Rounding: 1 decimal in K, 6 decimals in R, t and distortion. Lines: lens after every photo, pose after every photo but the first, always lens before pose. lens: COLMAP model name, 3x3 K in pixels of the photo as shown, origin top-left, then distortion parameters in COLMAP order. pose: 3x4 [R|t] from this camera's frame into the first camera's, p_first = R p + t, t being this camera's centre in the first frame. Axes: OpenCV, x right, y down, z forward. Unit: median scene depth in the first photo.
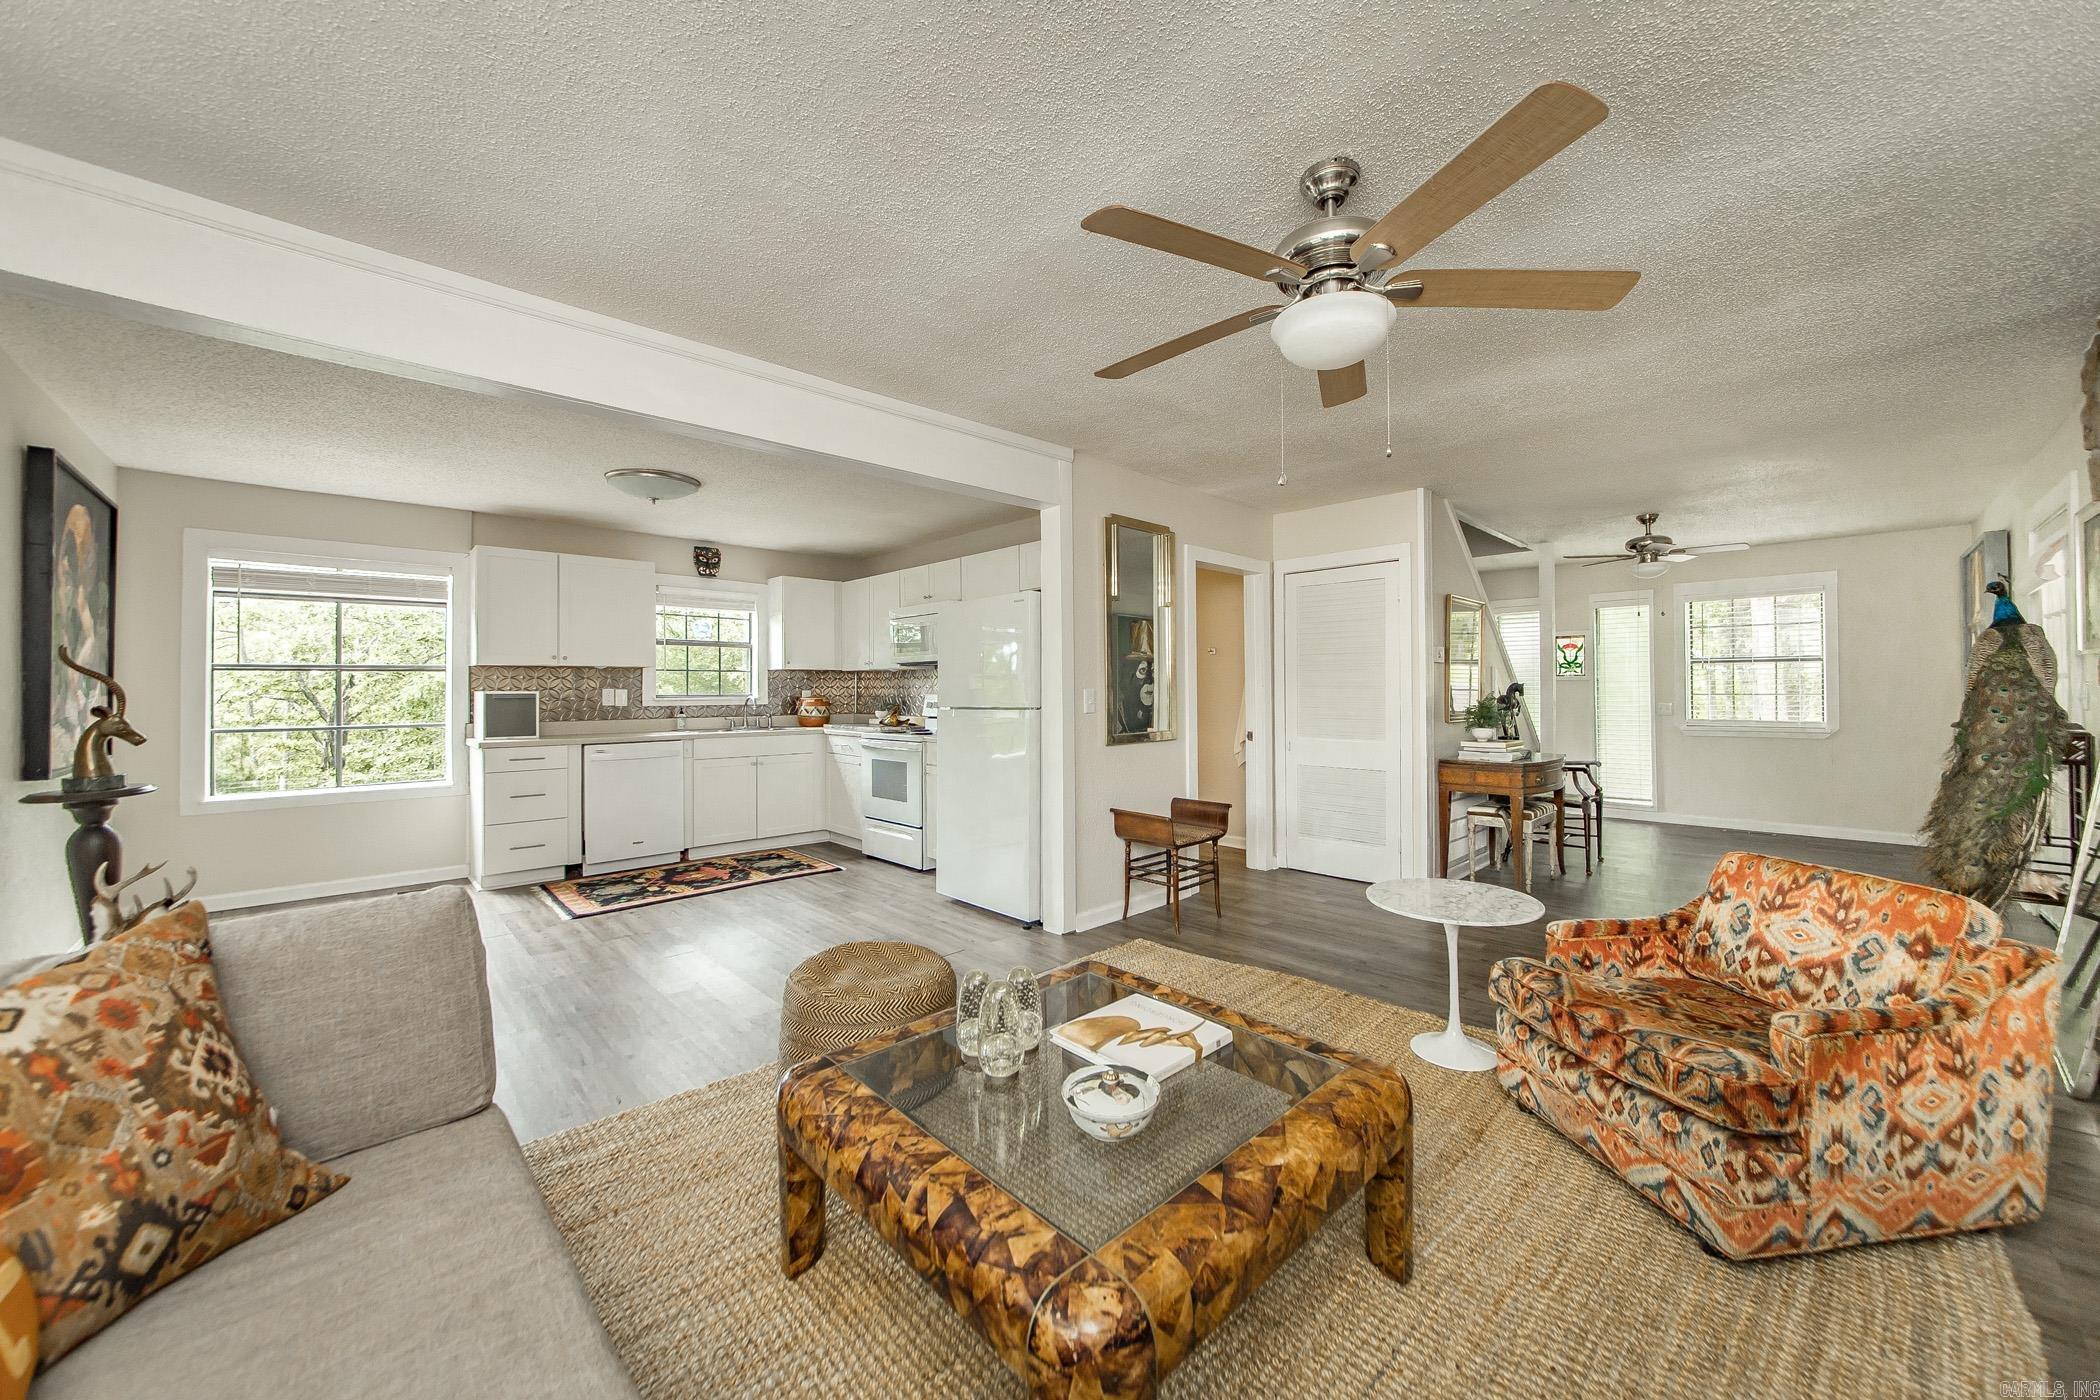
lens RADIAL K [[752.3, 0, 1070.2], [0, 752.3, 684.6], [0, 0, 1]] dist [-0.010628, -0.000265]
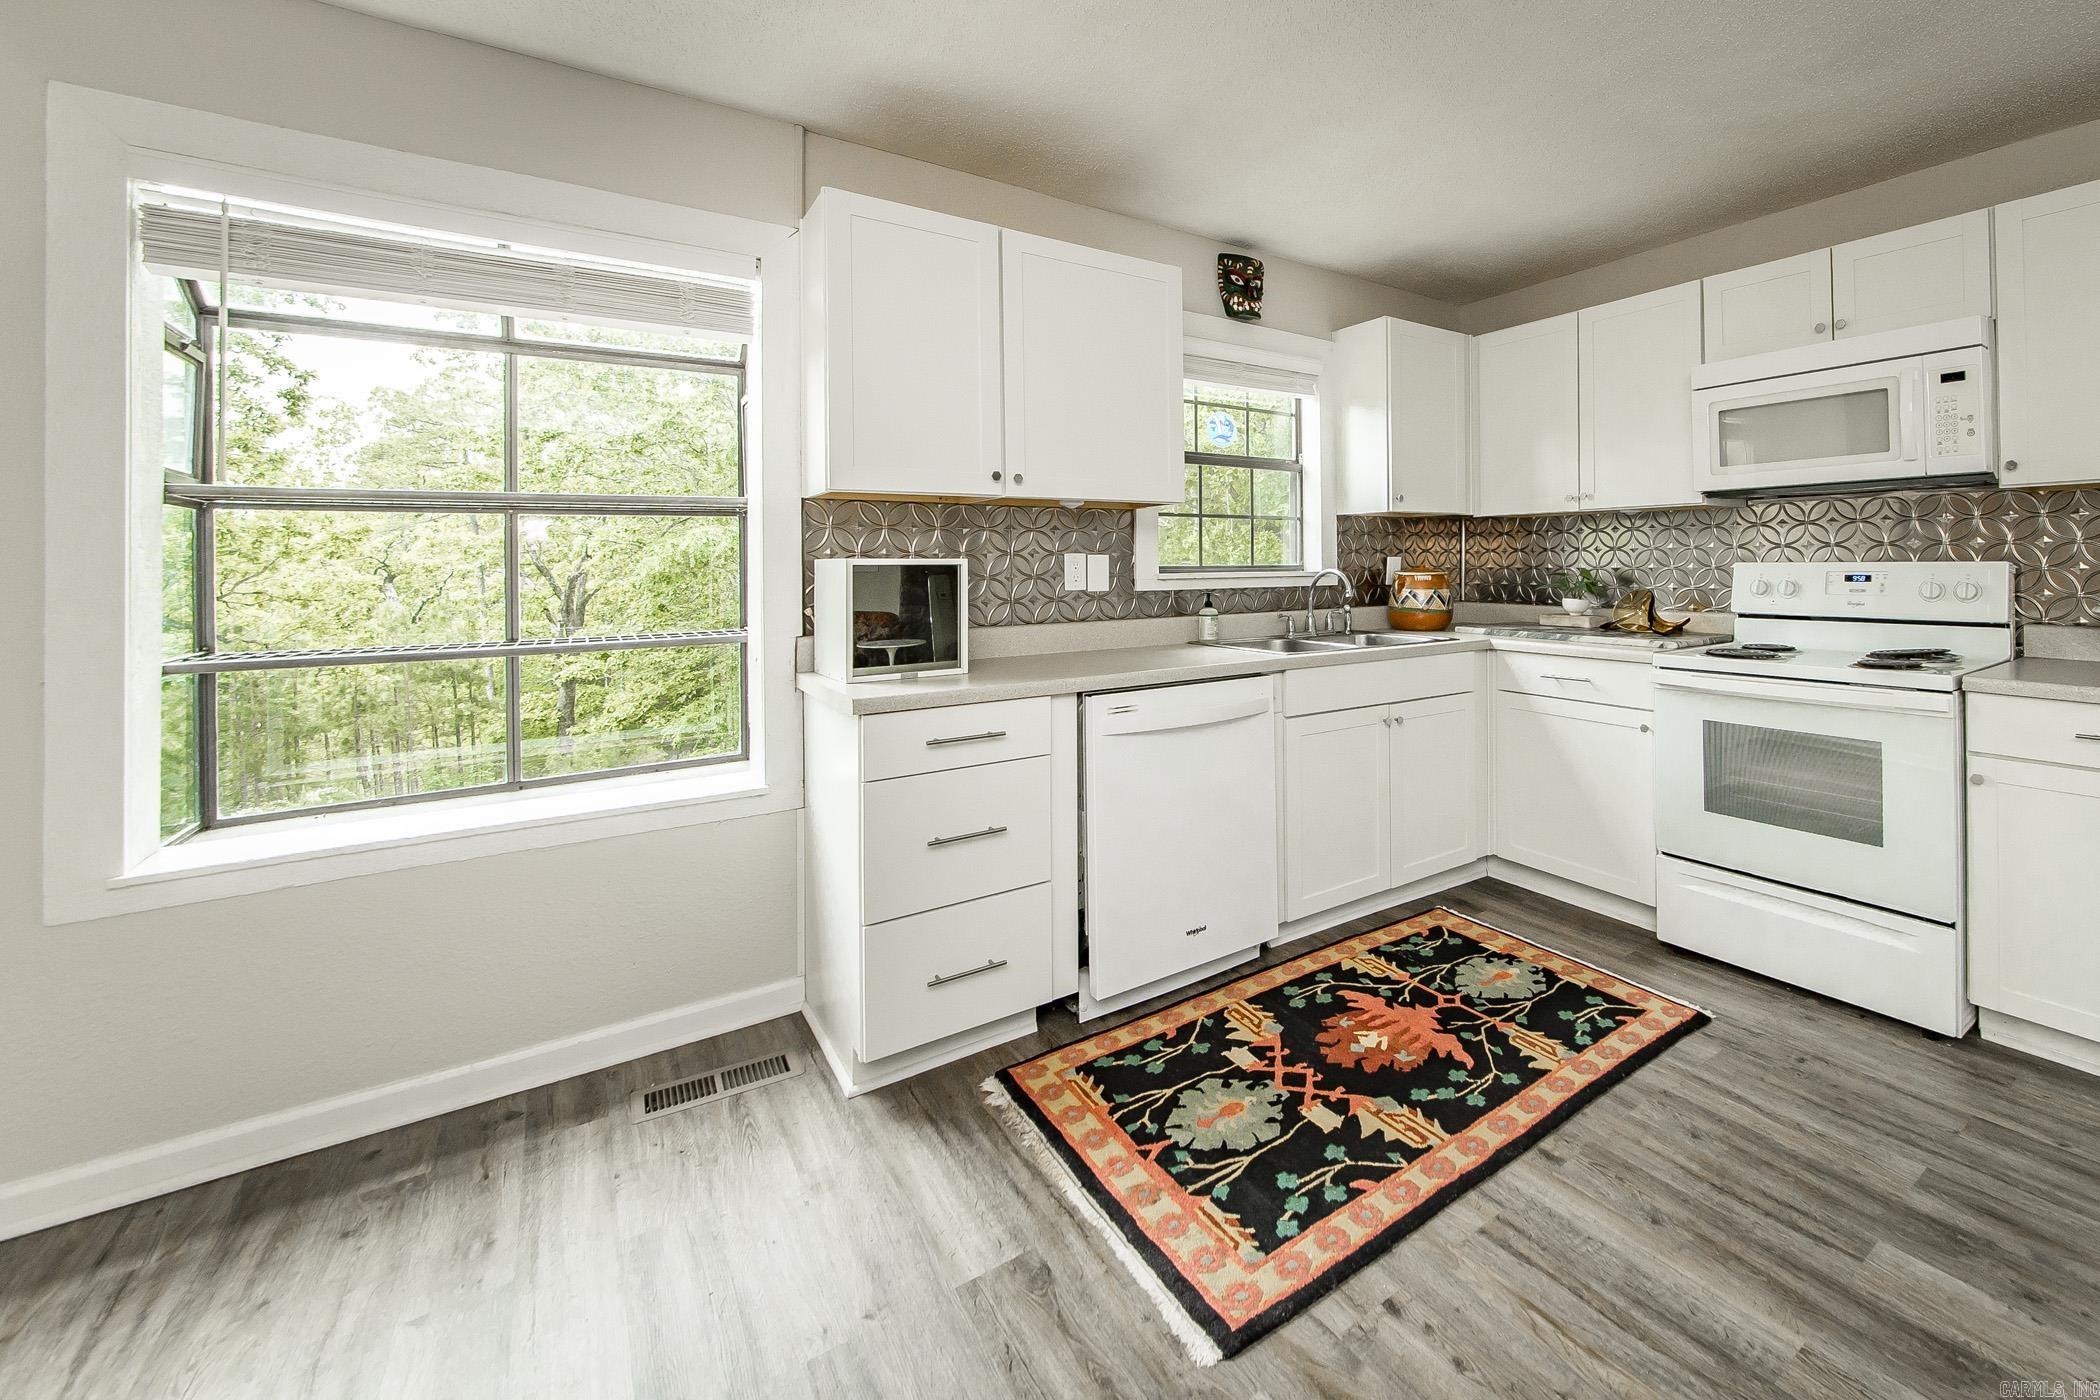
lens RADIAL K [[752.3, 0, 1172.2], [0, 752.3, 559.9], [0, 0, 1]] dist [-0.010628, -0.000265]
pose [[0.993755, -0.002672, -0.111553, -0.499158], [0.003016, 0.999991, 0.002921, 0.008553], [0.111545, -0.003239, 0.993754, 0.548697]]
